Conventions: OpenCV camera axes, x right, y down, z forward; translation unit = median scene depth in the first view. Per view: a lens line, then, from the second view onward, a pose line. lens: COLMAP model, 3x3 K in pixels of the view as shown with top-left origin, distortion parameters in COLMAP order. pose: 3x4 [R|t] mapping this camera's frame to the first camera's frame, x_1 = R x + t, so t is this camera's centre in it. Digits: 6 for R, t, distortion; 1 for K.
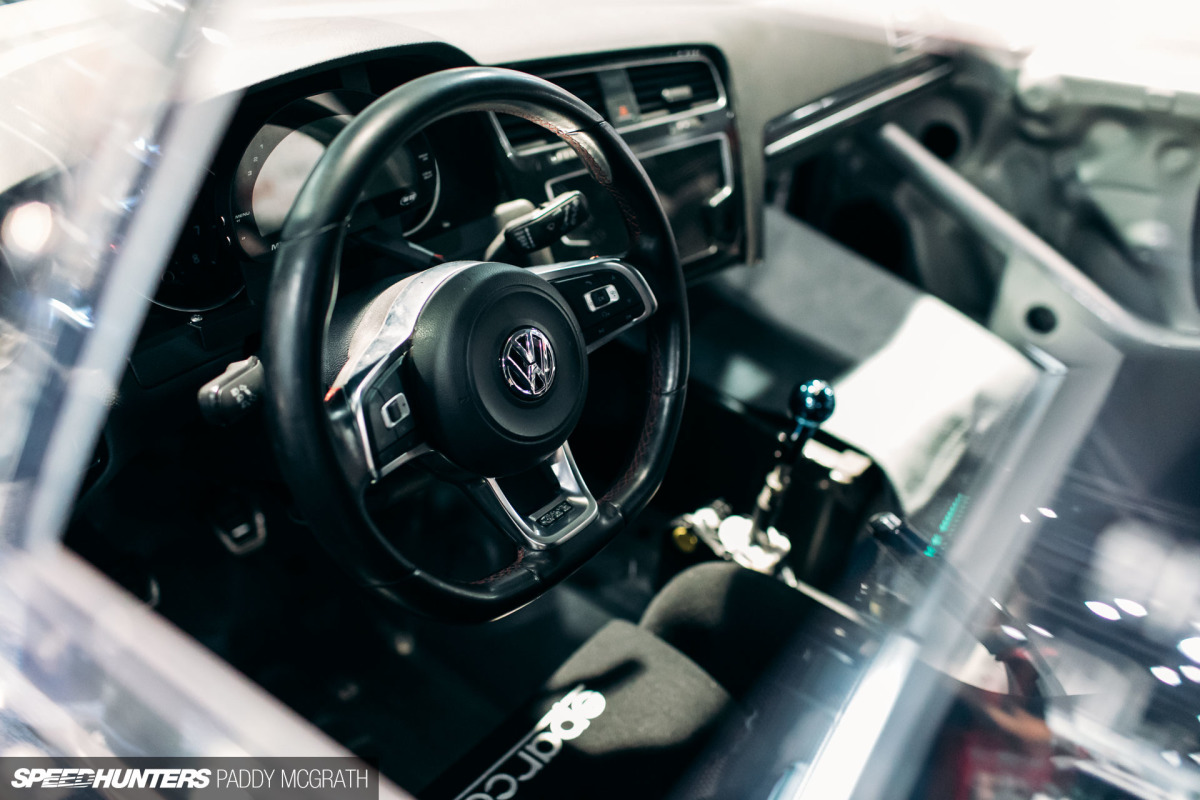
lens RADIAL K [[1140.3, 0, 600.0], [0, 1140.3, 400.0], [0, 0, 1]] dist [0.002939, 0.005906]
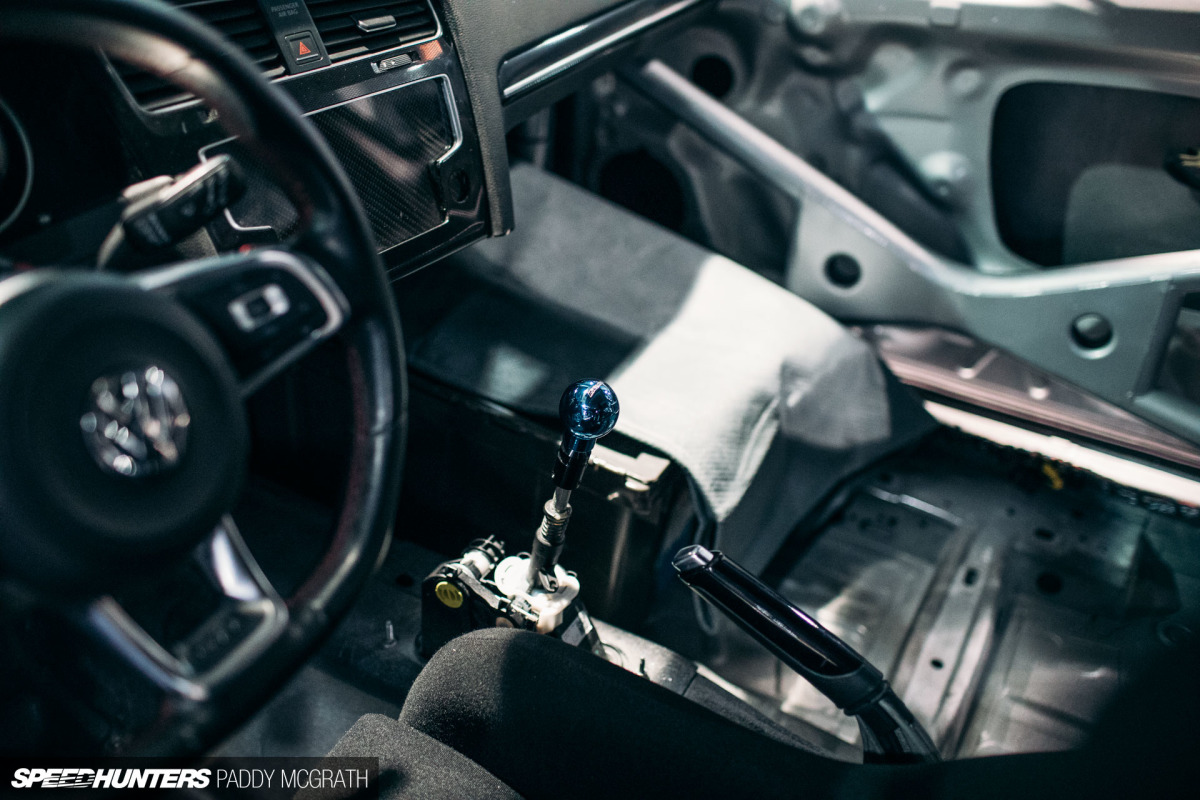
lens RADIAL K [[1185.3, 0, 600.0], [0, 1185.3, 400.0], [0, 0, 1]] dist [-0.063591, 0.042950]
pose [[0.979702, -0.104305, 0.171184, 0.047495], [0.100484, 0.994460, 0.030860, -0.023084], [-0.173454, -0.013032, 0.984756, 0.171591]]
